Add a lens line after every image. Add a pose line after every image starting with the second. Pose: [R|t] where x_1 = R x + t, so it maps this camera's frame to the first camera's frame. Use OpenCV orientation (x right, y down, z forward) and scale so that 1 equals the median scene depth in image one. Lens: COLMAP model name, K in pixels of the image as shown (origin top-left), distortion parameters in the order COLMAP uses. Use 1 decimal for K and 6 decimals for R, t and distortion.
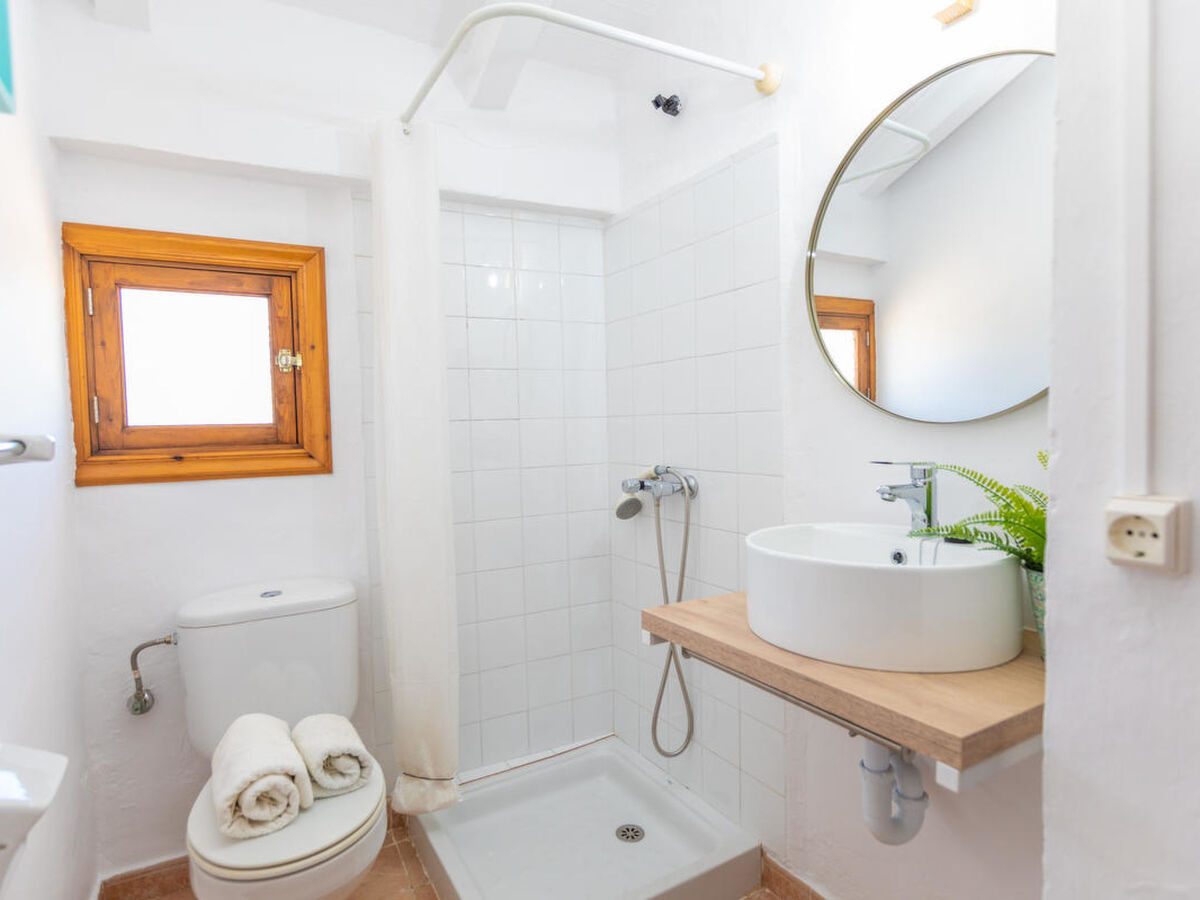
lens RADIAL K [[633.0, 0, 600.0], [0, 633.0, 450.0], [0, 0, 1]] dist [0.000508, 0.000706]
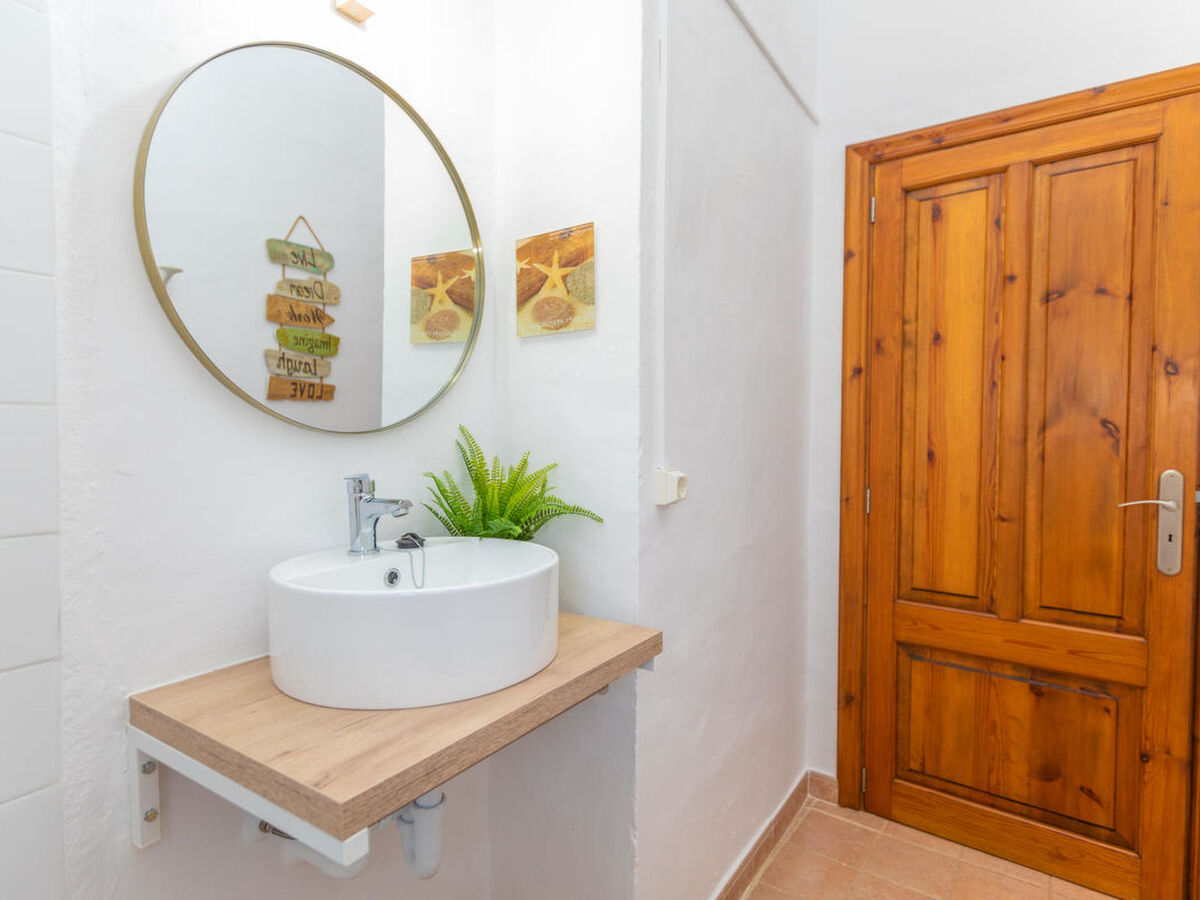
lens RADIAL K [[633.0, 0, 600.0], [0, 633.0, 450.0], [0, 0, 1]] dist [0.000508, 0.000706]
pose [[-0.392566, -0.004862, 0.919711, -0.582239], [0.052321, 0.998249, 0.027610, -0.026651], [-0.918234, 0.058959, -0.391624, 1.265470]]
